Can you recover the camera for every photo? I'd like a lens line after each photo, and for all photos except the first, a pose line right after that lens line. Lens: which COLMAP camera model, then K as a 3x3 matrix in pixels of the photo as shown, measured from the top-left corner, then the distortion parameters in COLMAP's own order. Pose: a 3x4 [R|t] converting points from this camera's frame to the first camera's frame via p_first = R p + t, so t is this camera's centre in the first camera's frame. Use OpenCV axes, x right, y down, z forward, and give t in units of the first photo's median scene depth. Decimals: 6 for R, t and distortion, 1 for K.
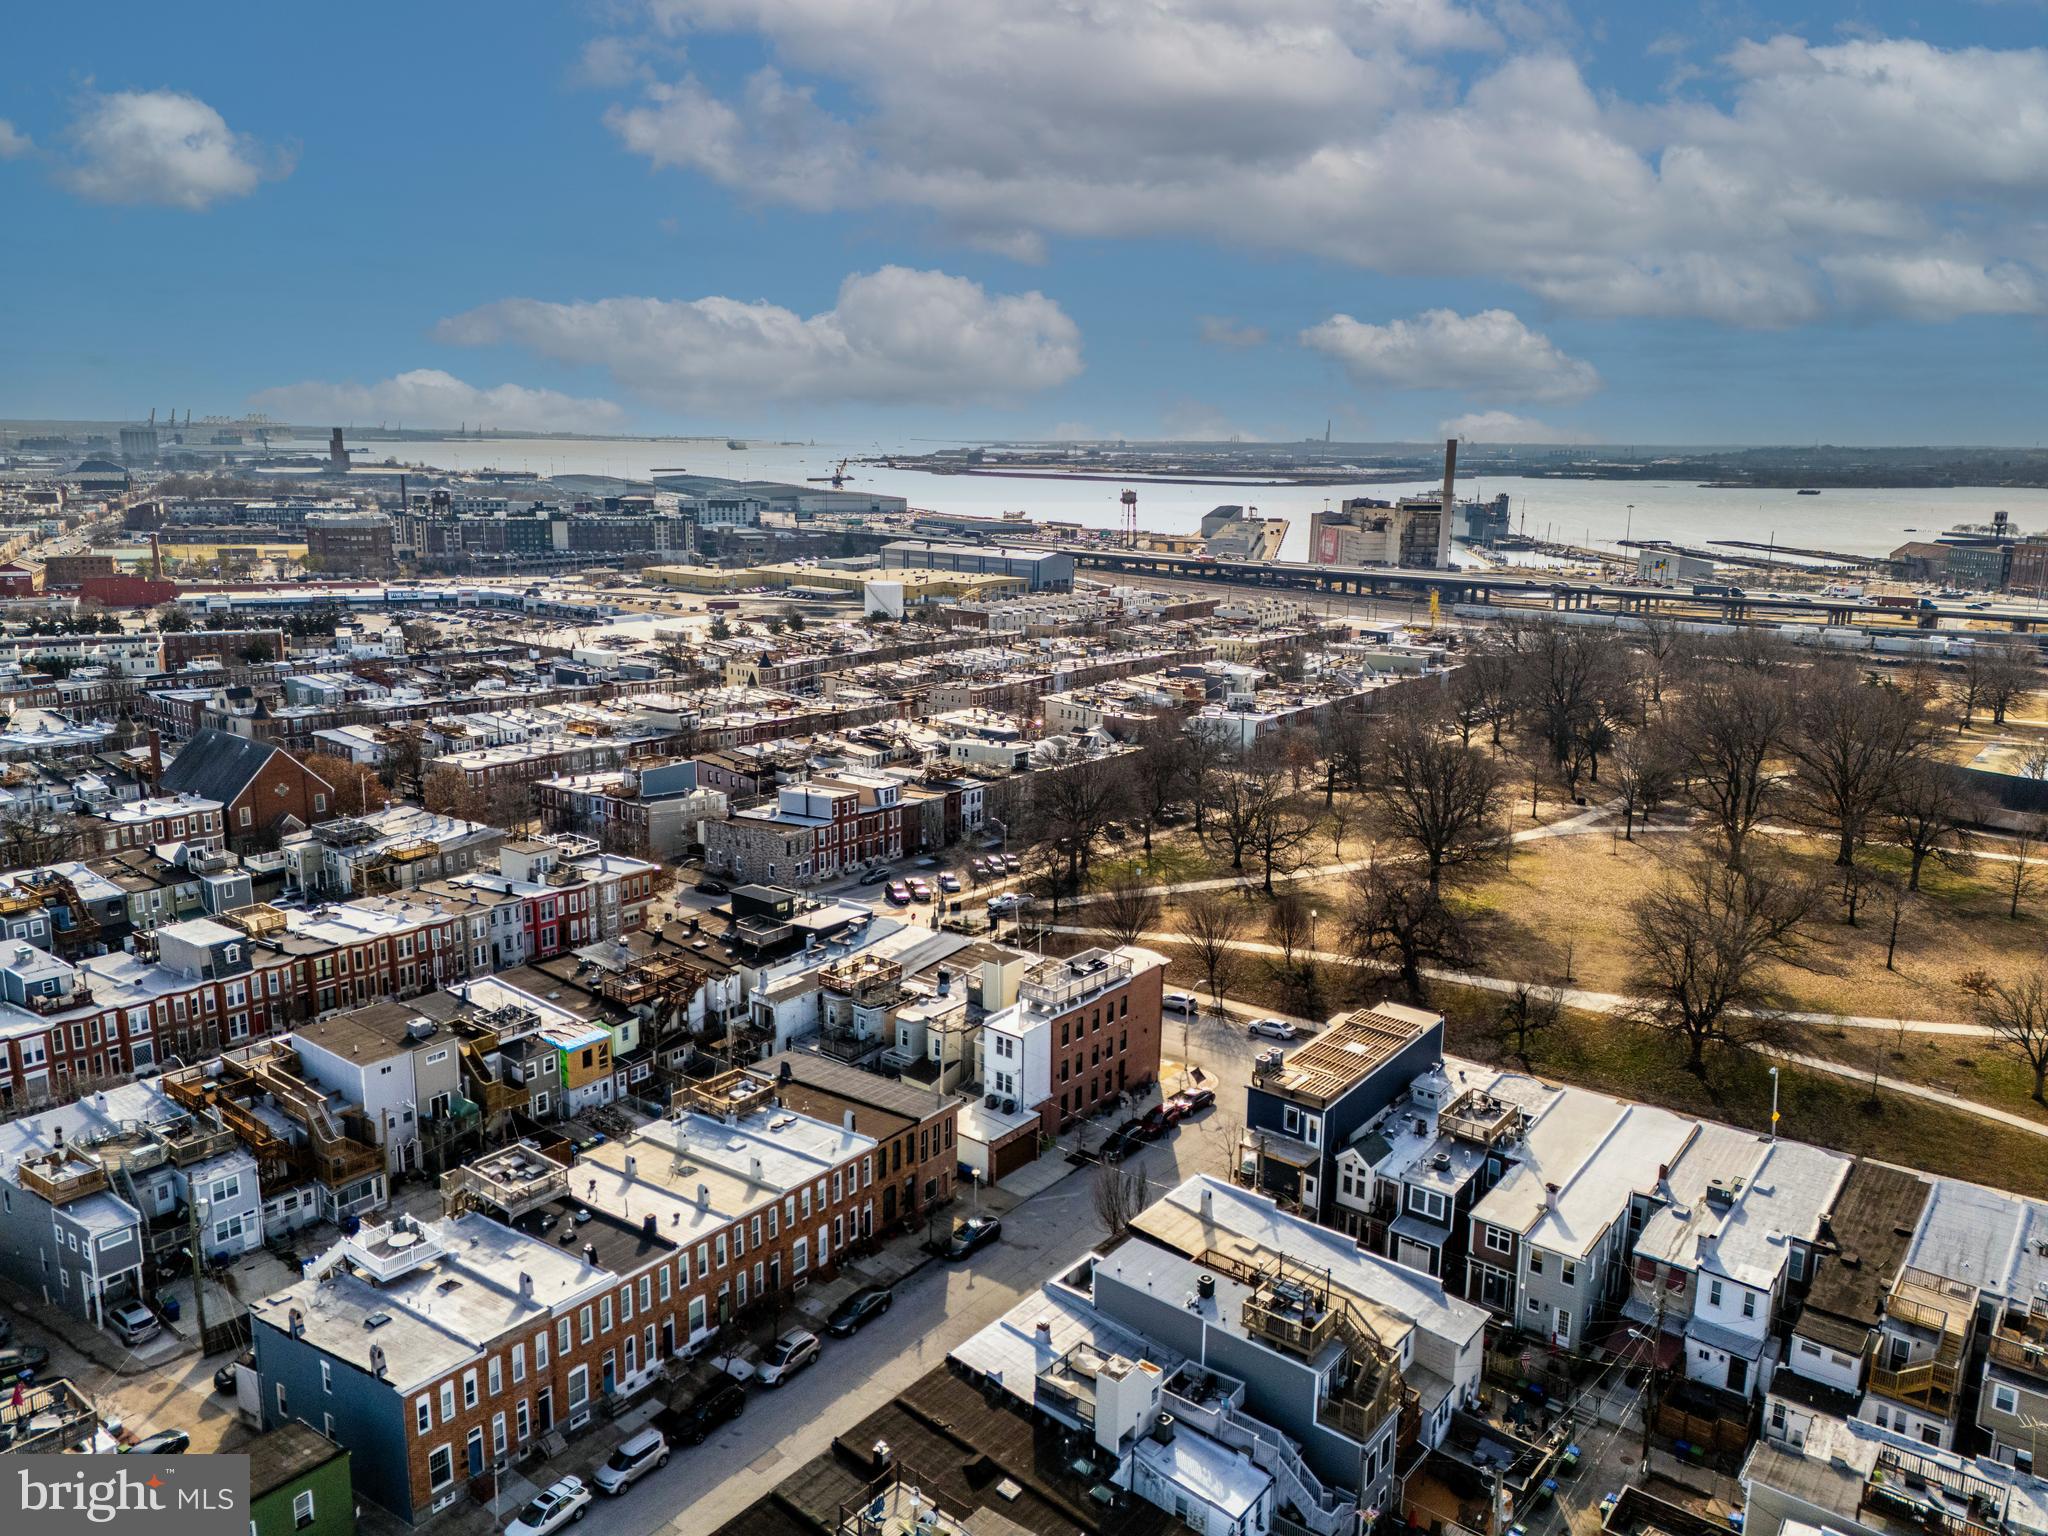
lens RADIAL K [[1484.5, 0, 1024.0], [0, 1484.5, 768.0], [0, 0, 1]] dist [0.099626, -0.102365]
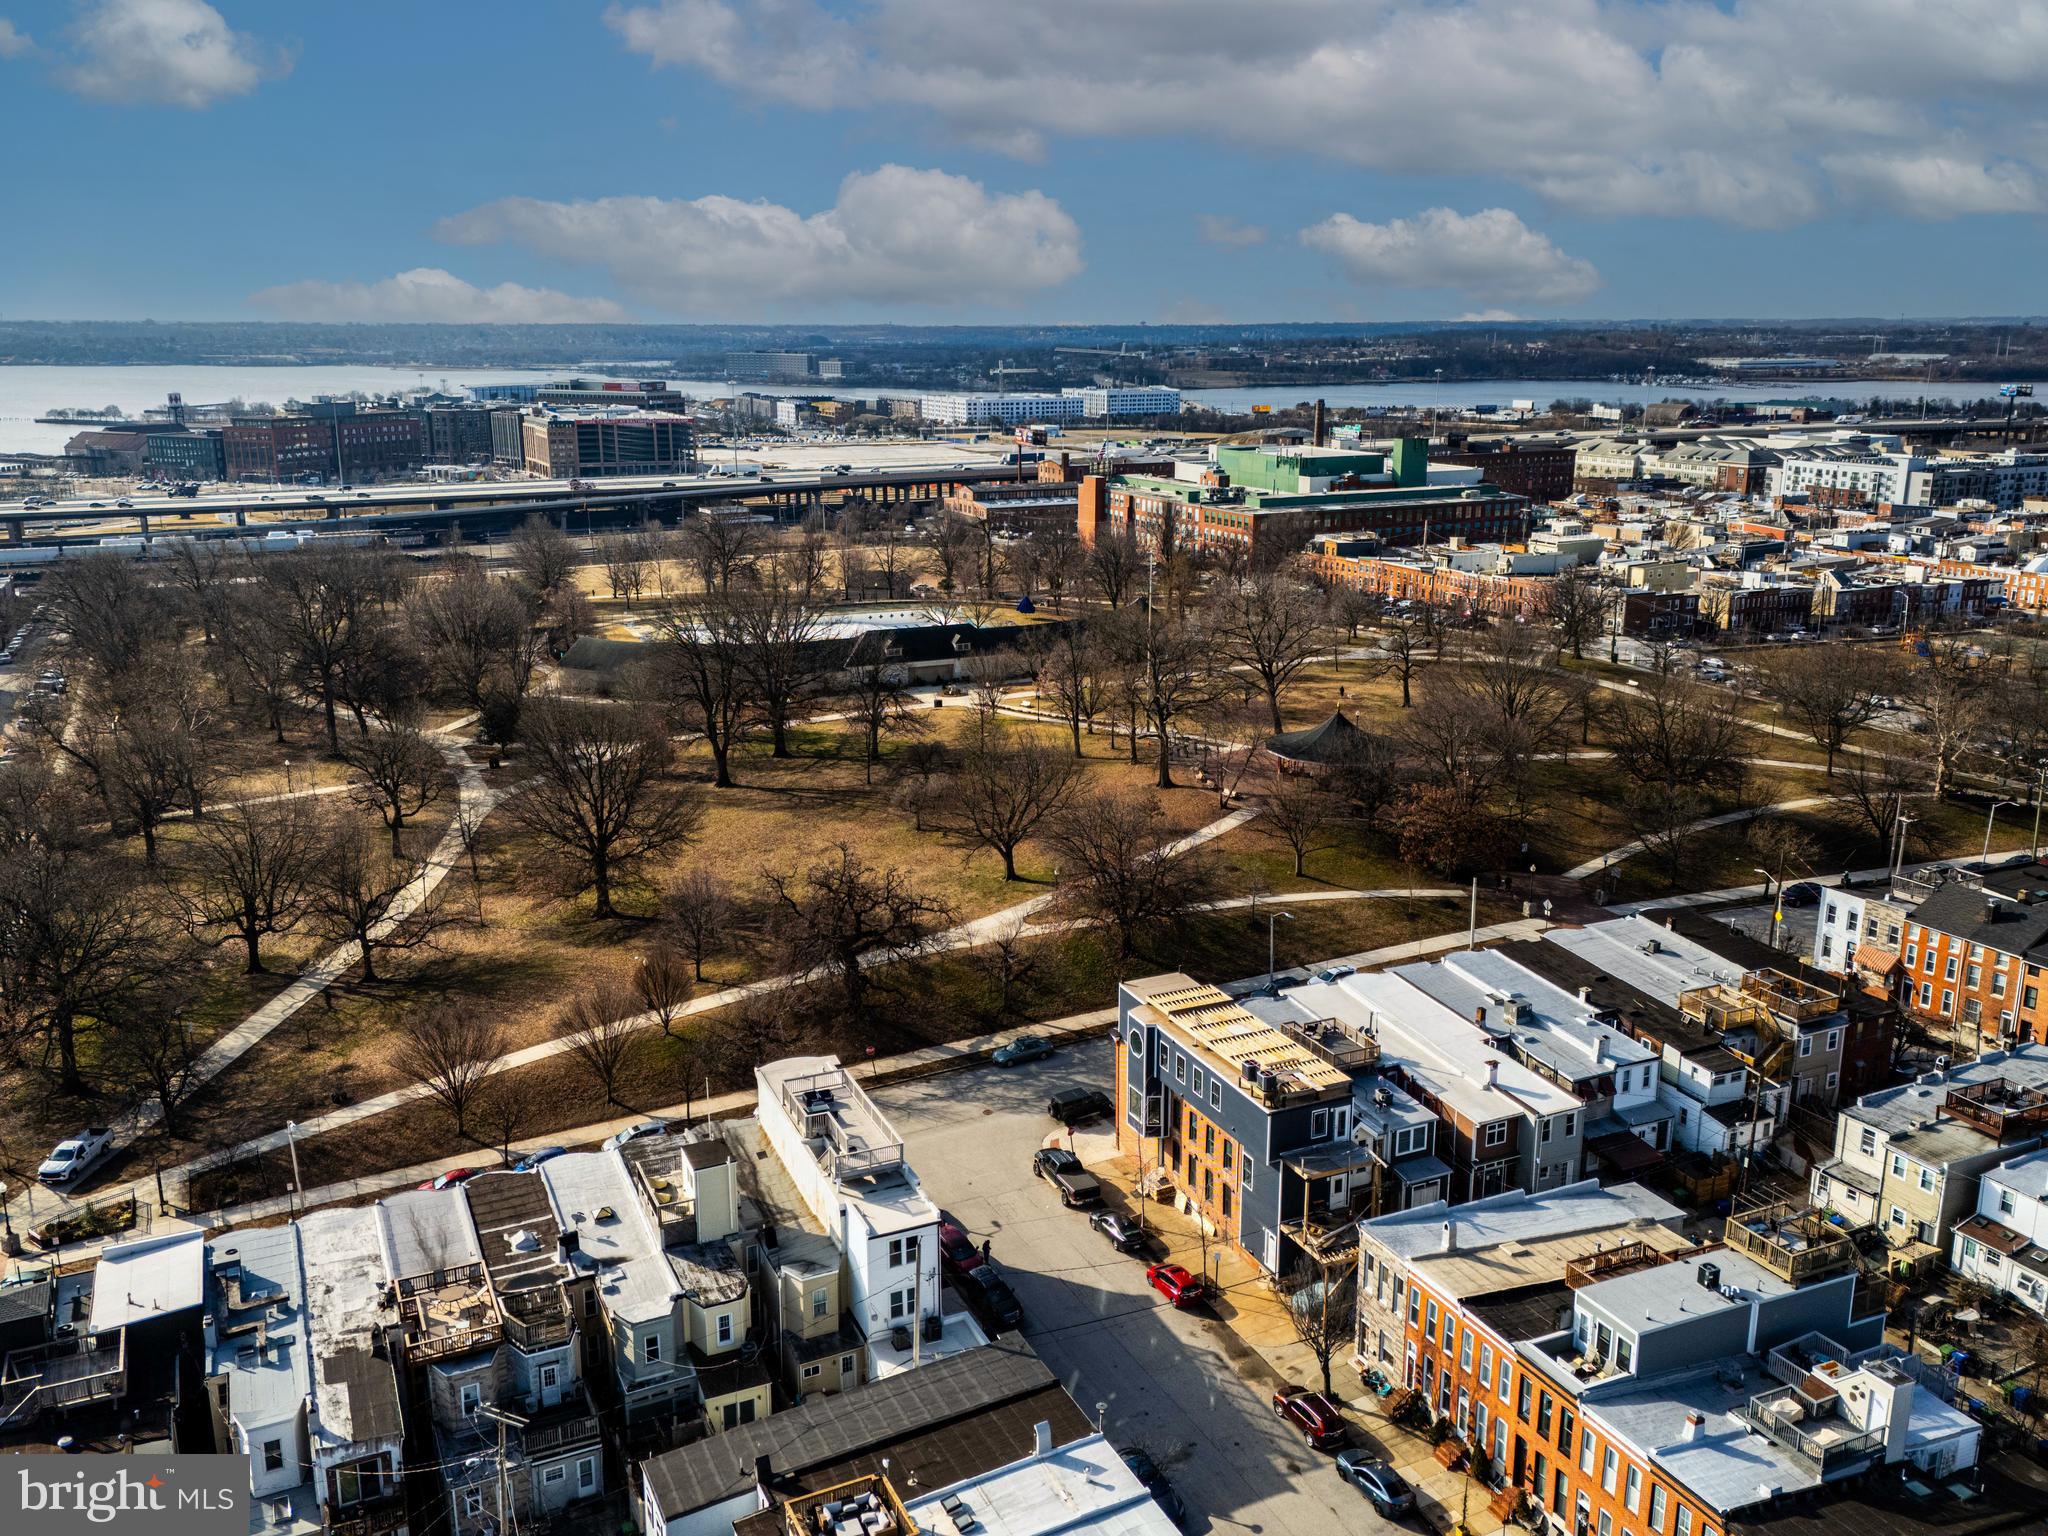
lens RADIAL K [[1691.1, 0, 1019.4], [0, 1691.1, 768.9], [0, 0, 1]] dist [0.119925, -0.152336]
pose [[0.444433, -0.240372, 0.862960, -0.476344], [0.201178, 0.965502, 0.165326, -0.108971], [-0.872930, 0.100133, 0.477459, 0.453647]]
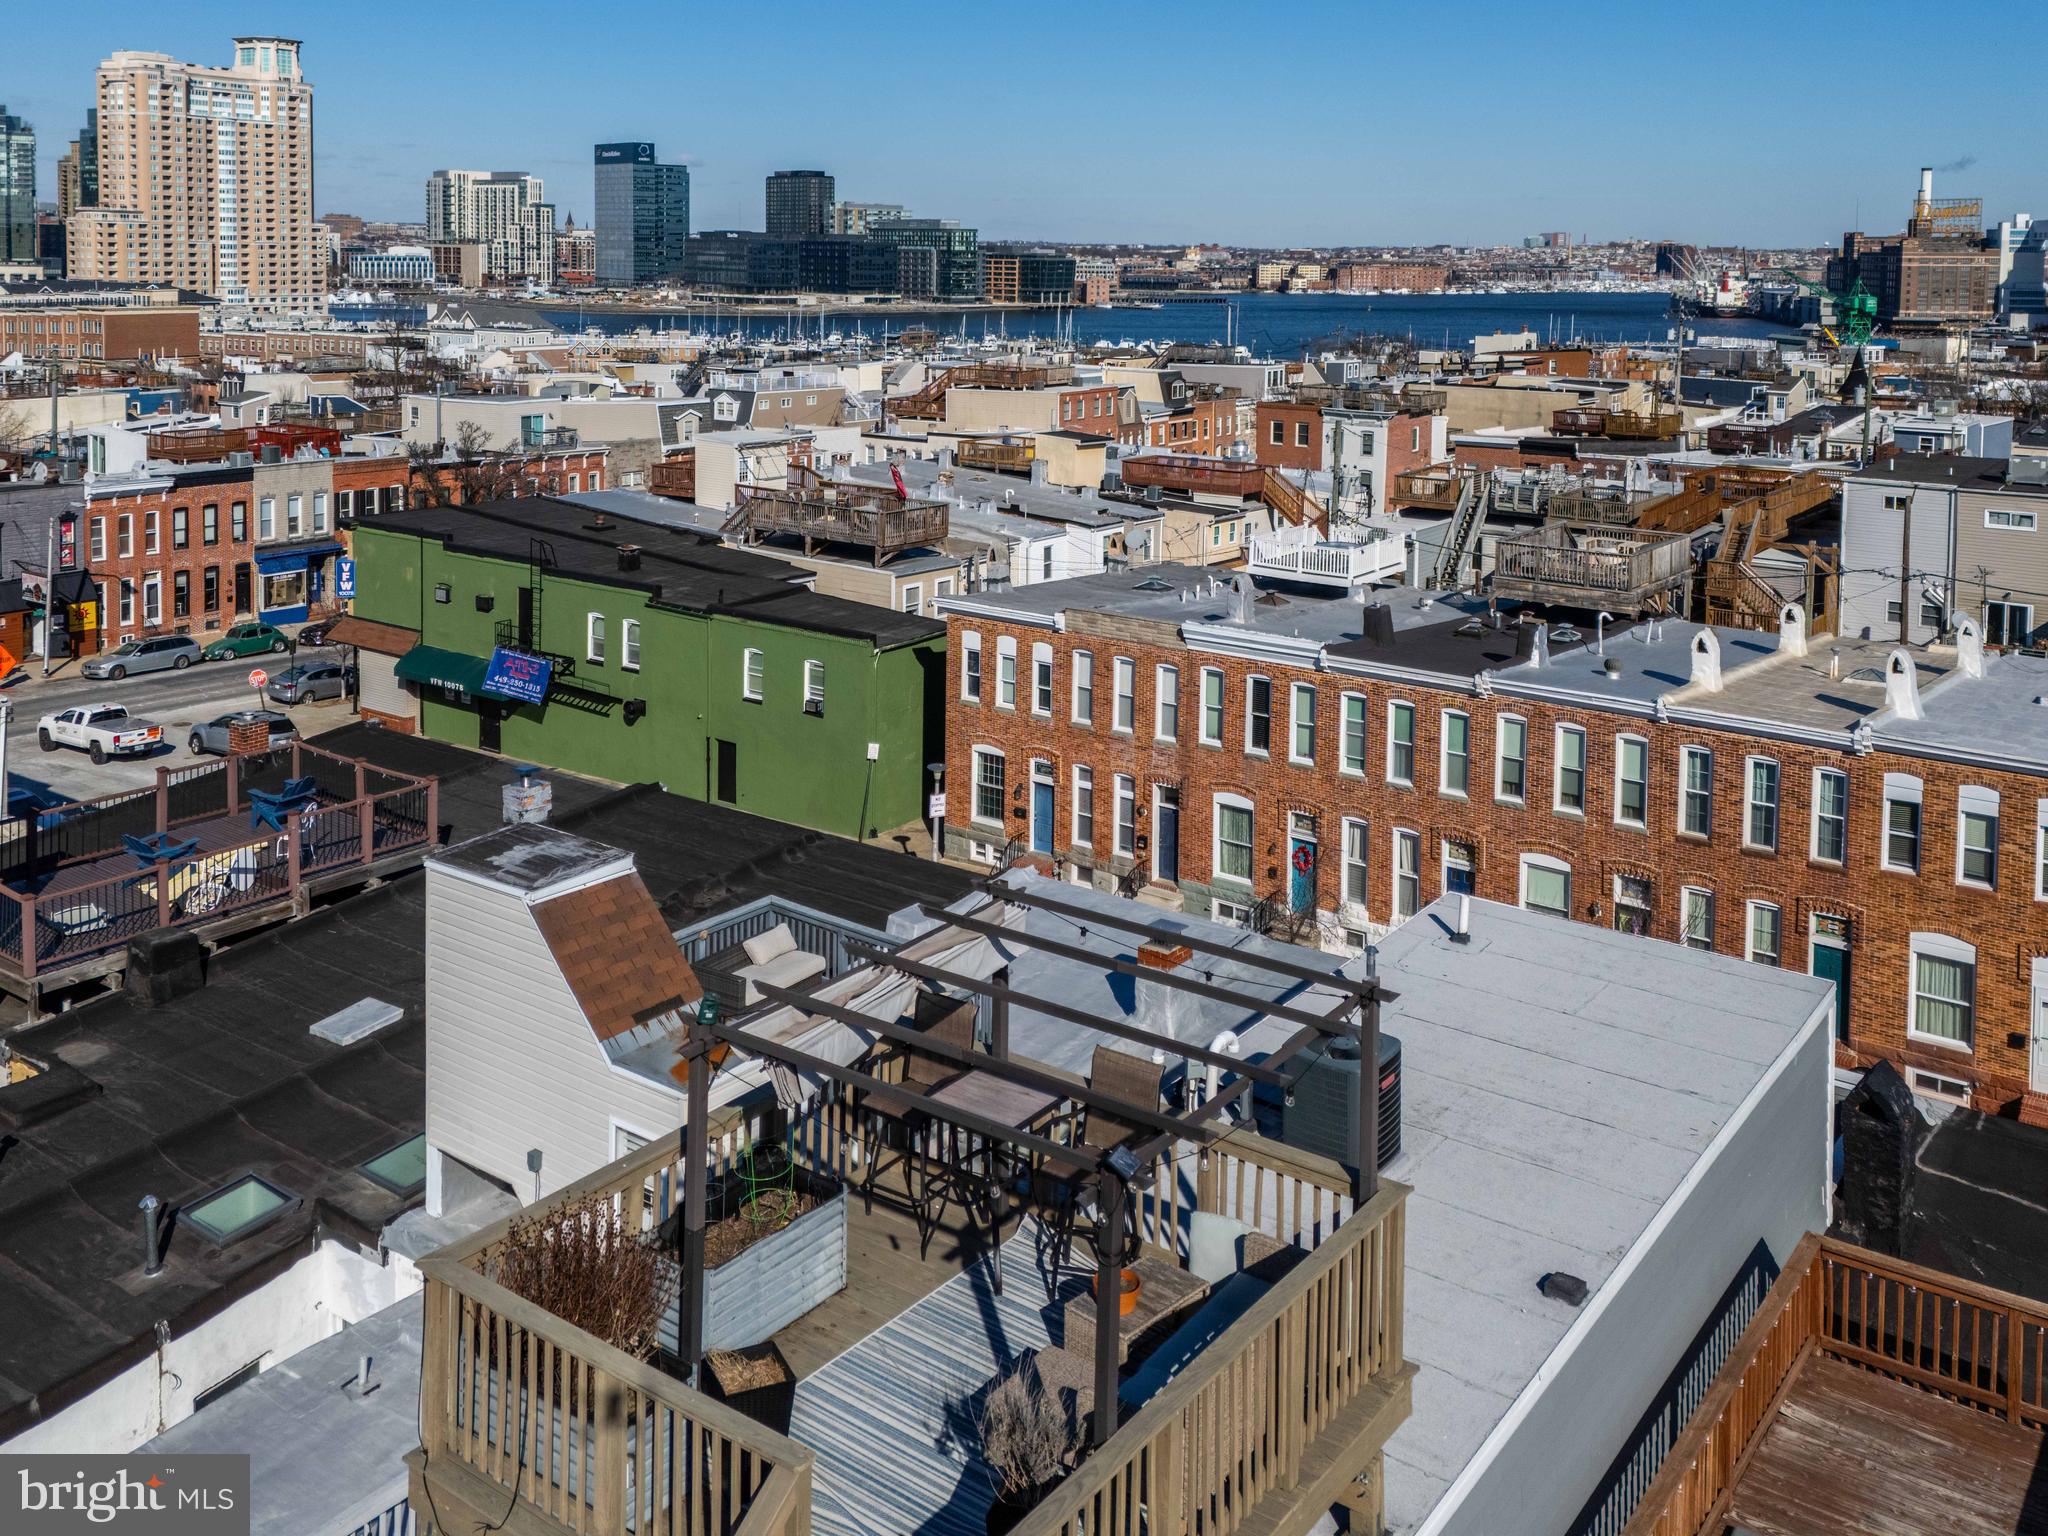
lens RADIAL K [[1844.1, 0, 1024.6], [0, 1844.1, 468.2], [0, 0, 1]] dist [0.131261, -0.183421]
pose [[0.030115, 0.104992, -0.994017, 0.156696], [-0.230541, 0.968385, 0.095300, 0.149973], [0.972596, 0.226292, 0.053368, 0.513805]]
